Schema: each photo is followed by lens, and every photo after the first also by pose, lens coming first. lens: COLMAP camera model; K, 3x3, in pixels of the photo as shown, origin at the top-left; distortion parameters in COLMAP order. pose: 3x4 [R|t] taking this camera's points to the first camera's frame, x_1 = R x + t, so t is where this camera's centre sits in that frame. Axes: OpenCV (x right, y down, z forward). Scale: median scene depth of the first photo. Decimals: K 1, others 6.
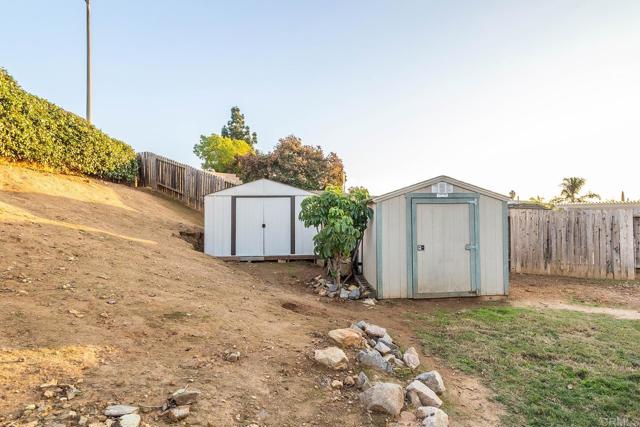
lens RADIAL K [[383.2, 0, 320.4], [0, 383.2, 214.5], [0, 0, 1]] dist [0.000986, 0.000084]
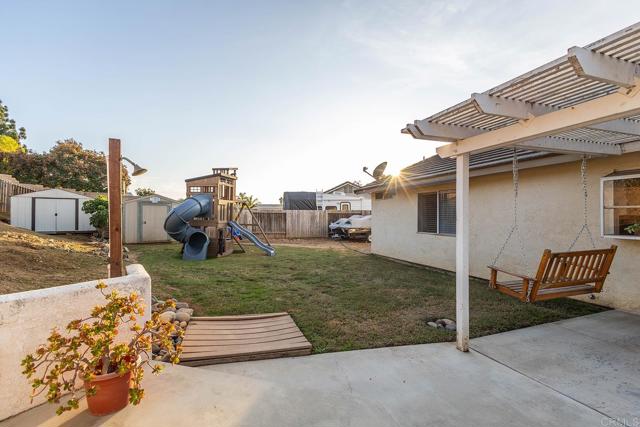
lens RADIAL K [[298.2, 0, 319.2], [0, 298.2, 216.7], [0, 0, 1]] dist [0.000600, -0.002538]
pose [[0.812714, 0.006322, 0.582628, 0.005675], [-0.011549, 0.999919, 0.005259, 0.002418], [-0.582548, -0.011003, 0.812722, -0.118230]]
